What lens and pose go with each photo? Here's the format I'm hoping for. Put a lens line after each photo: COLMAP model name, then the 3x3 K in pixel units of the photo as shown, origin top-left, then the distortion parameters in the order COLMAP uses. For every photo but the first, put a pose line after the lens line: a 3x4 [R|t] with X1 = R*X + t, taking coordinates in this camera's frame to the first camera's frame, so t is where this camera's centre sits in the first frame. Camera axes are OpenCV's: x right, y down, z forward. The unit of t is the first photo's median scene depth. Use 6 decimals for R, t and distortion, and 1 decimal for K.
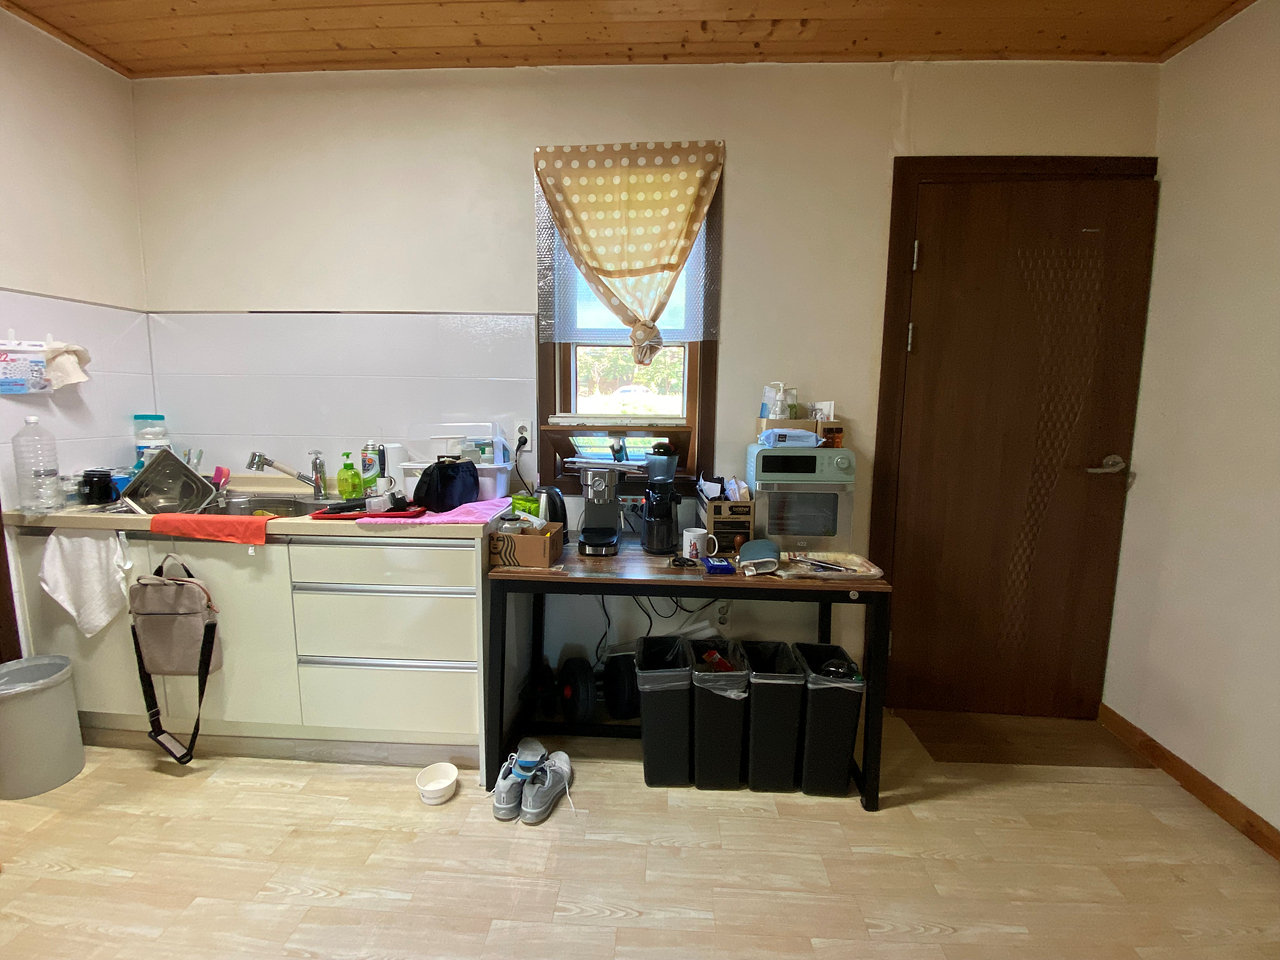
lens RADIAL K [[563.1, 0, 645.8], [0, 563.1, 476.4], [0, 0, 1]] dist [-0.000459, -0.009412]
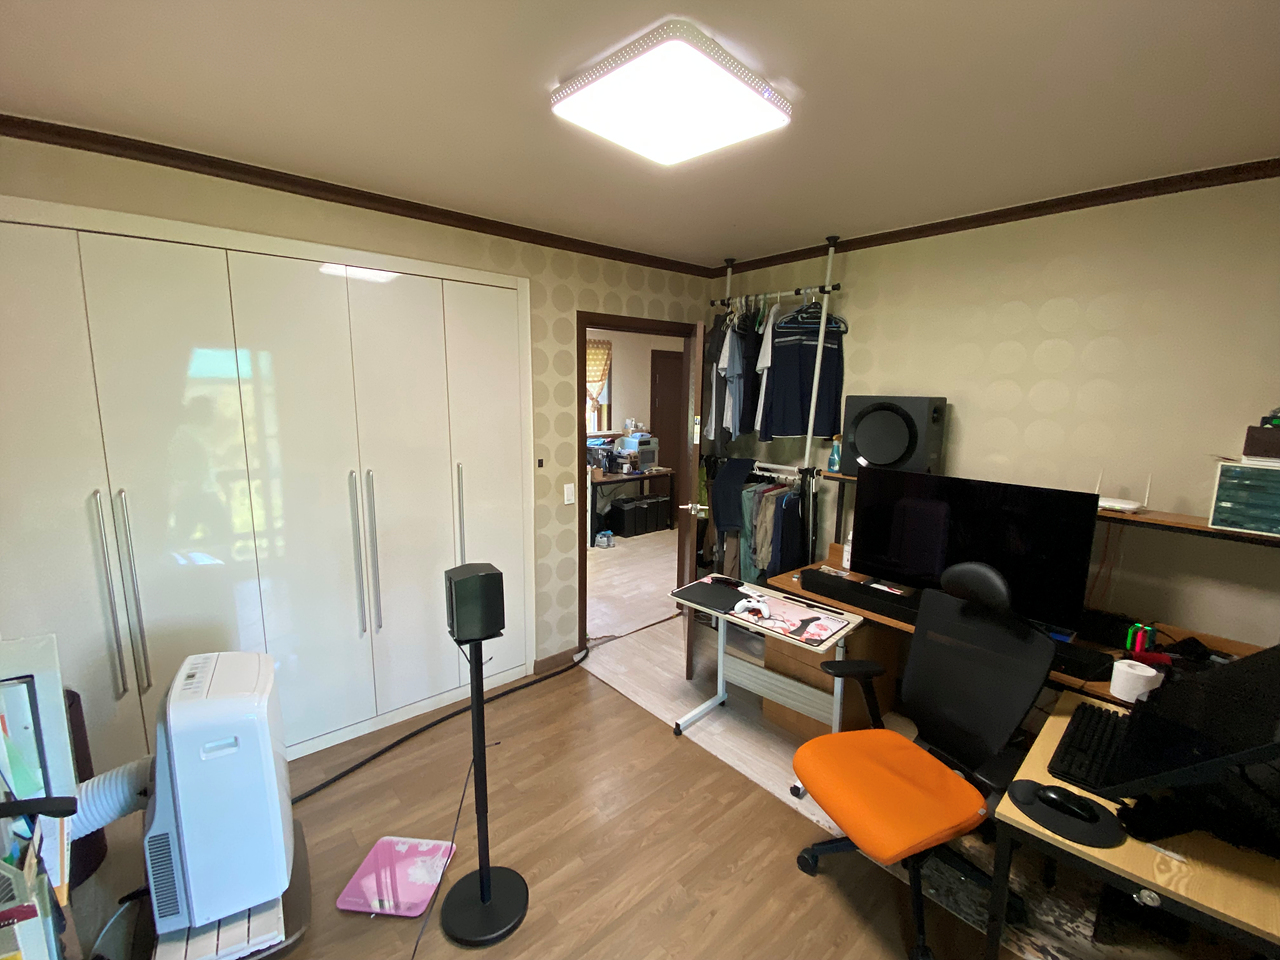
lens RADIAL K [[603.9, 0, 642.0], [0, 603.9, 484.7], [0, 0, 1]] dist [-0.000004, -0.000005]
pose [[0.710854, -0.115631, 0.693770, -2.335790], [0.077621, 0.993265, 0.086016, -0.087003], [-0.699044, -0.007293, 0.715042, -1.640428]]
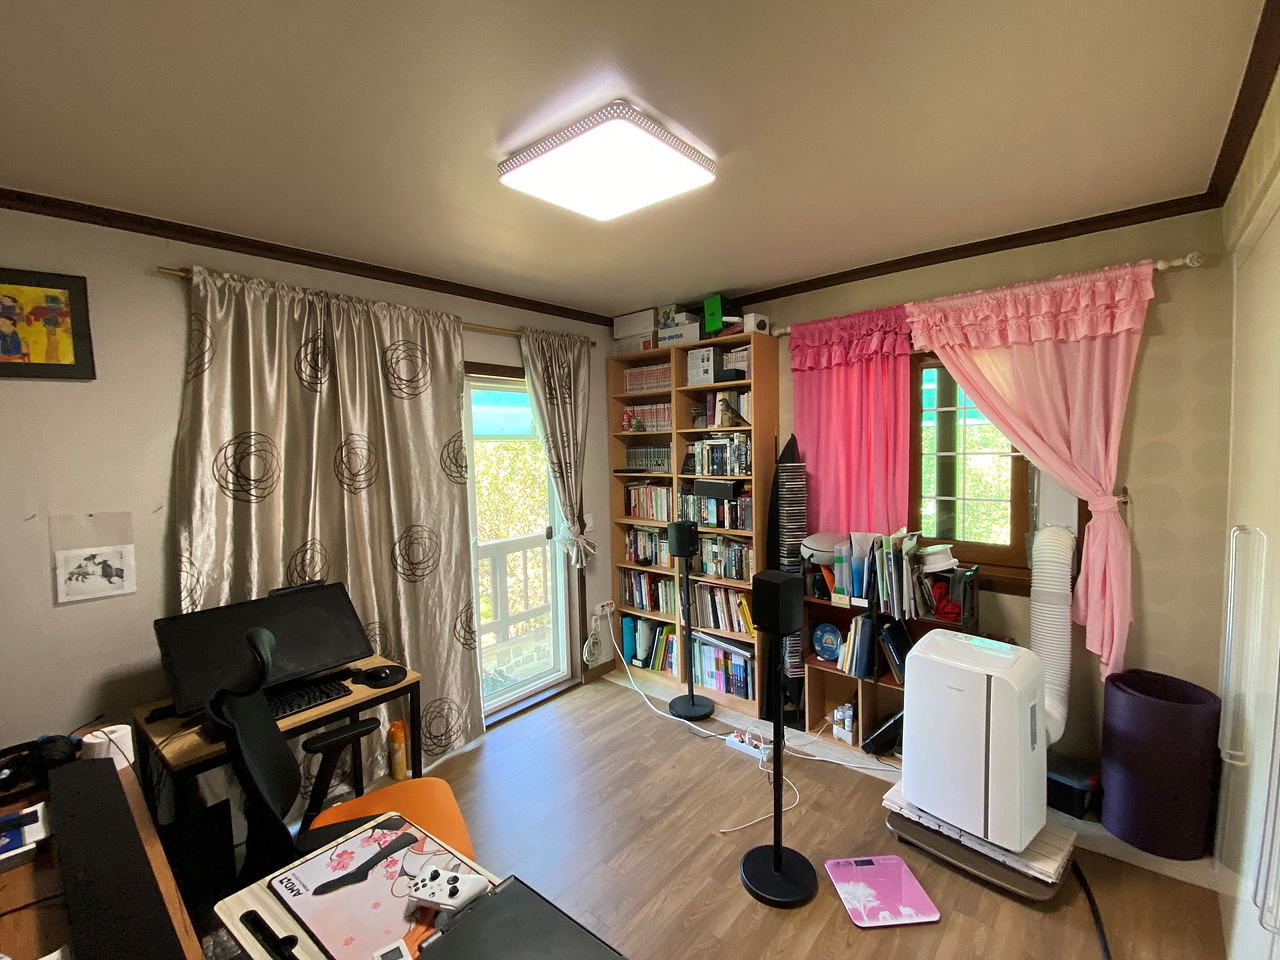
lens RADIAL K [[563.1, 0, 639.4], [0, 563.1, 478.5], [0, 0, 1]] dist [-0.000459, -0.009412]
pose [[-0.617175, 0.051022, -0.785170, -0.788334], [-0.076267, 0.989317, 0.124238, -0.189470], [0.783121, 0.136559, -0.606690, -0.266617]]
